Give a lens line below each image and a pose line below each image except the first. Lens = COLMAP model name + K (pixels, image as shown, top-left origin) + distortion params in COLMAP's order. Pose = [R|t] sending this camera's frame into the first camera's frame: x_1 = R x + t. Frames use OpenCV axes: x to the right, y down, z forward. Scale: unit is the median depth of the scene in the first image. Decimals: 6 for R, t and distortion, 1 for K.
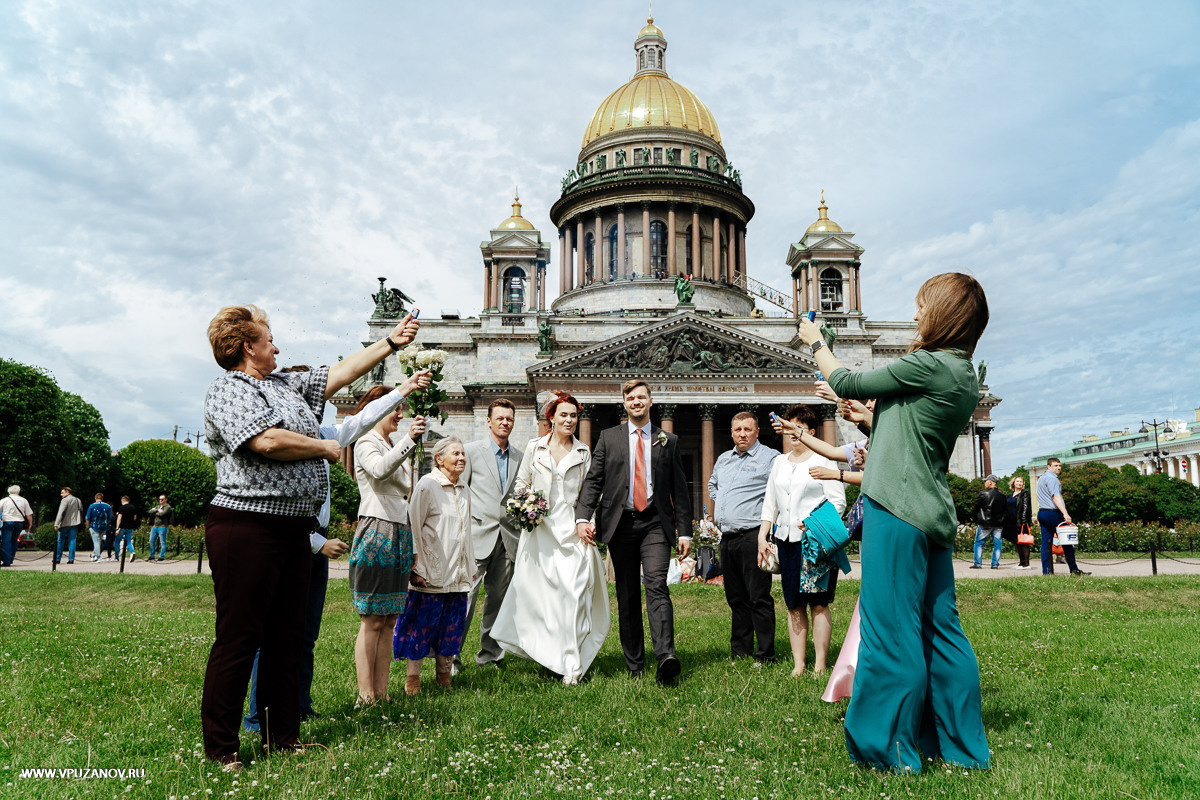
lens RADIAL K [[946.1, 0, 598.6], [0, 946.1, 395.8], [0, 0, 1]] dist [0.008968, -0.018138]
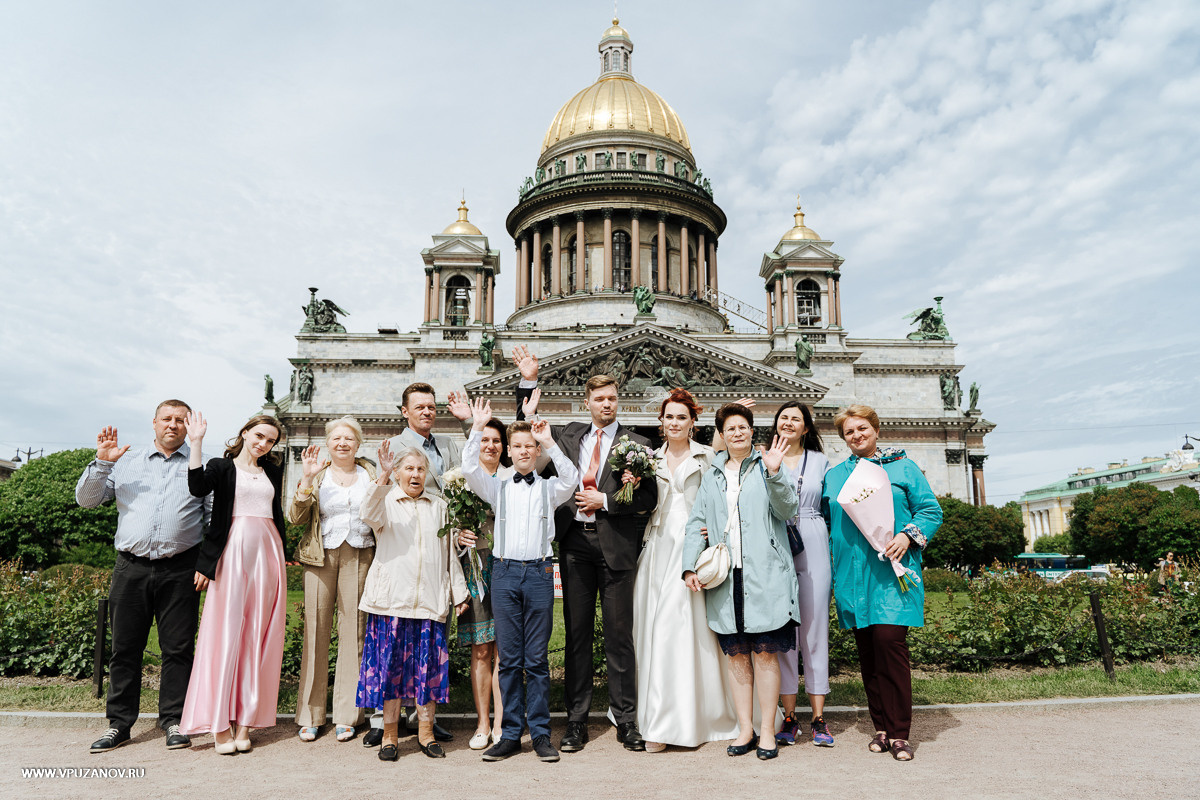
lens RADIAL K [[946.2, 0, 593.7], [0, 946.2, 400.4], [0, 0, 1]] dist [0.006642, -0.009562]
pose [[0.999919, 0.003414, 0.012230, 0.028319], [-0.003001, 0.999429, -0.033661, 0.012396], [-0.012338, 0.033622, 0.999358, 0.096241]]
